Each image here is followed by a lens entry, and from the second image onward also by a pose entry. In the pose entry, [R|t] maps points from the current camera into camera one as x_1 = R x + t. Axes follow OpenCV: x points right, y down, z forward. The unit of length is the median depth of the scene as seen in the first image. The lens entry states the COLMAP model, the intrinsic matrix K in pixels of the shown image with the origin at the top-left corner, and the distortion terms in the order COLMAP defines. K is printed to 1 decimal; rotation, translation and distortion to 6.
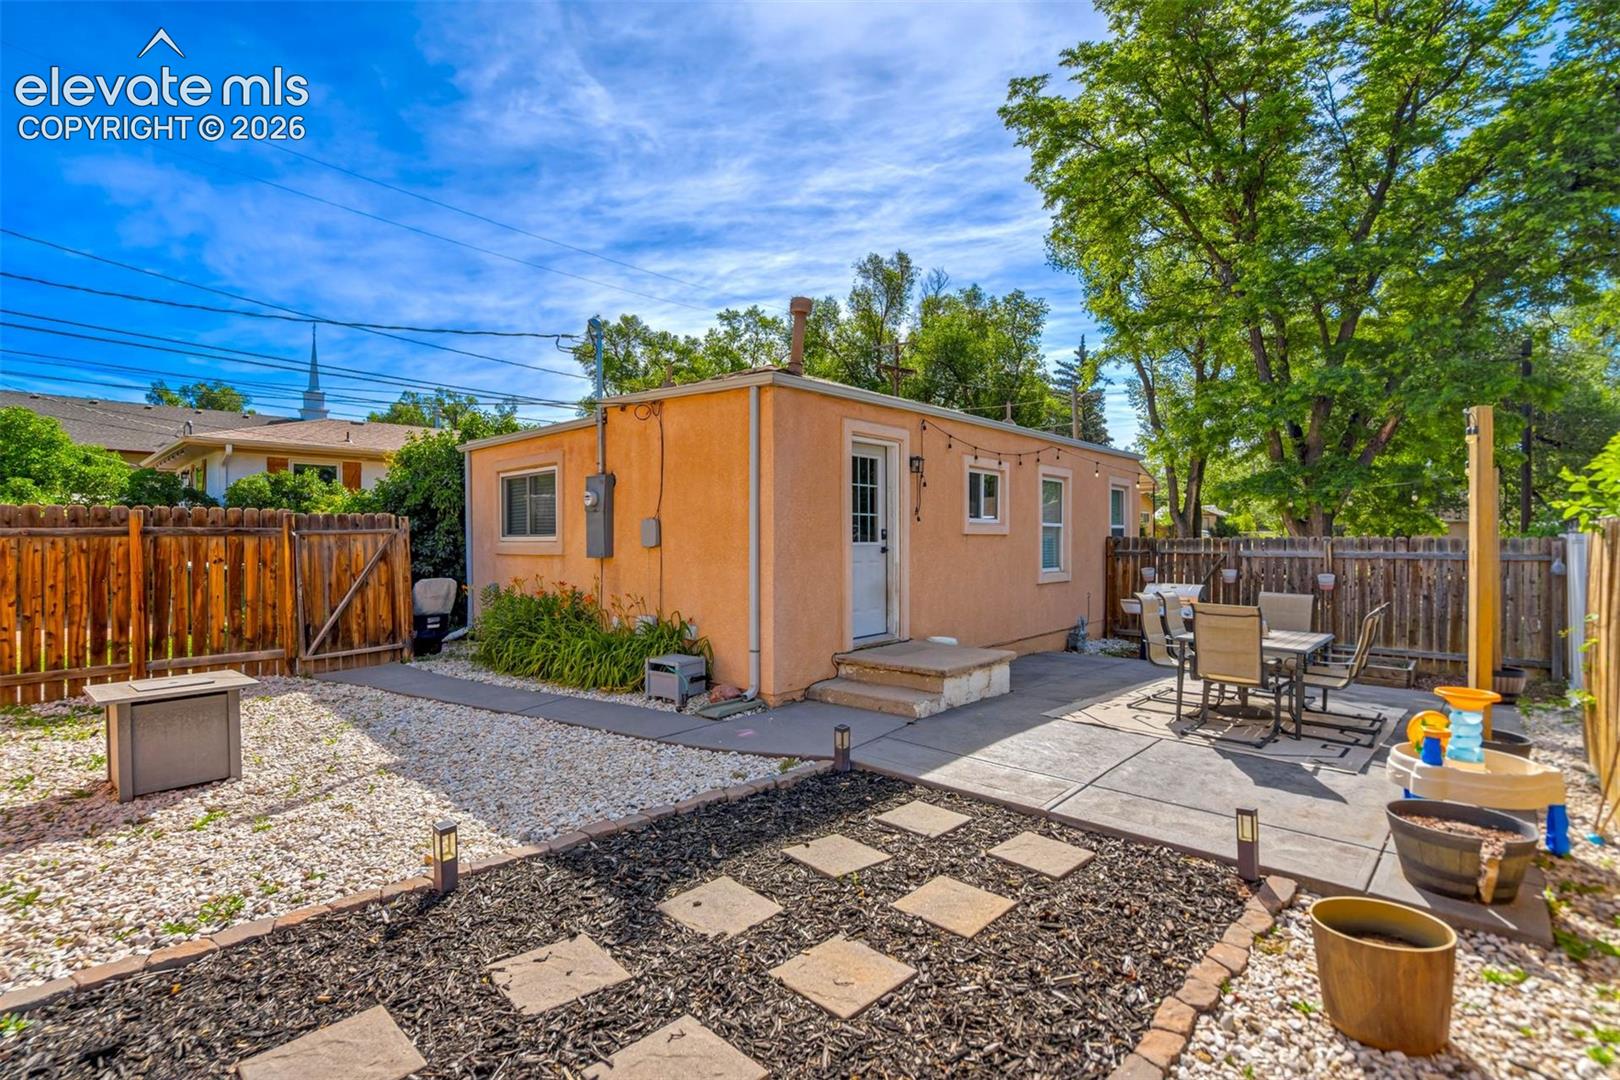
lens RADIAL K [[759.0, 0, 810.0], [0, 759.0, 540.0], [0, 0, 1]] dist [0.000185, -0.000279]
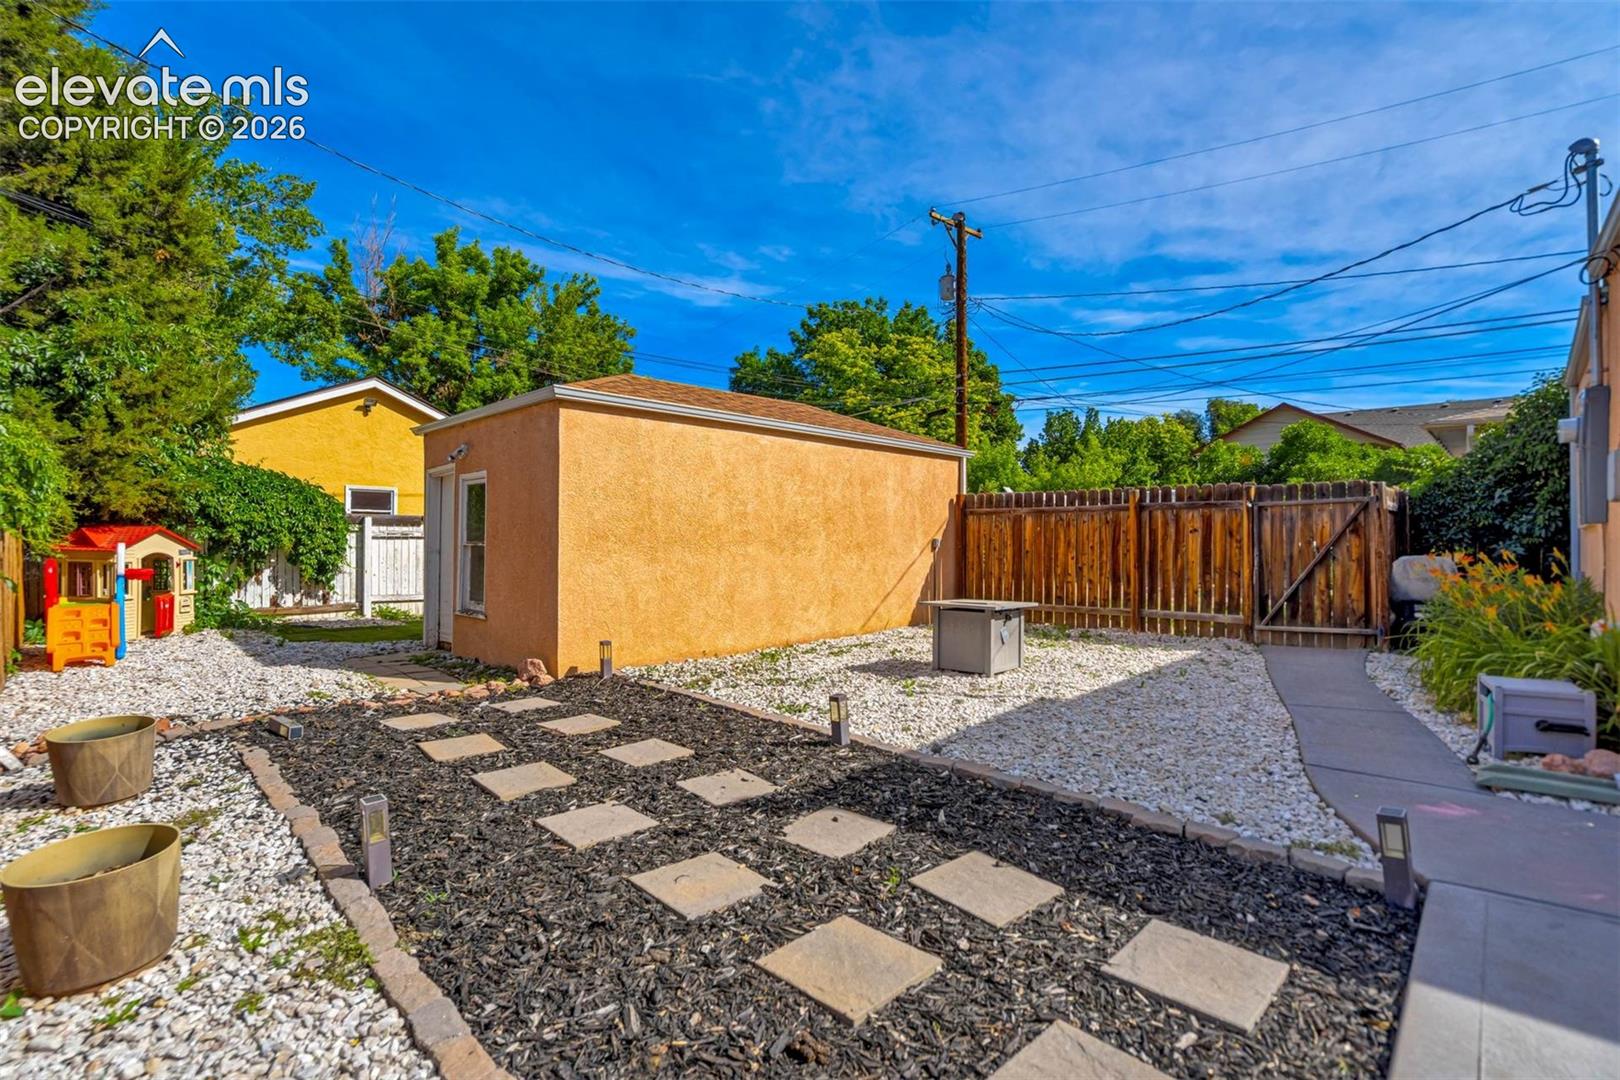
lens RADIAL K [[759.0, 0, 810.0], [0, 759.0, 540.0], [0, 0, 1]] dist [0.000185, -0.000279]
pose [[-0.019239, -0.006235, -0.999795, 0.420619], [-0.006467, 0.999960, -0.006111, 0.057172], [0.999794, 0.006348, -0.019279, 0.484653]]
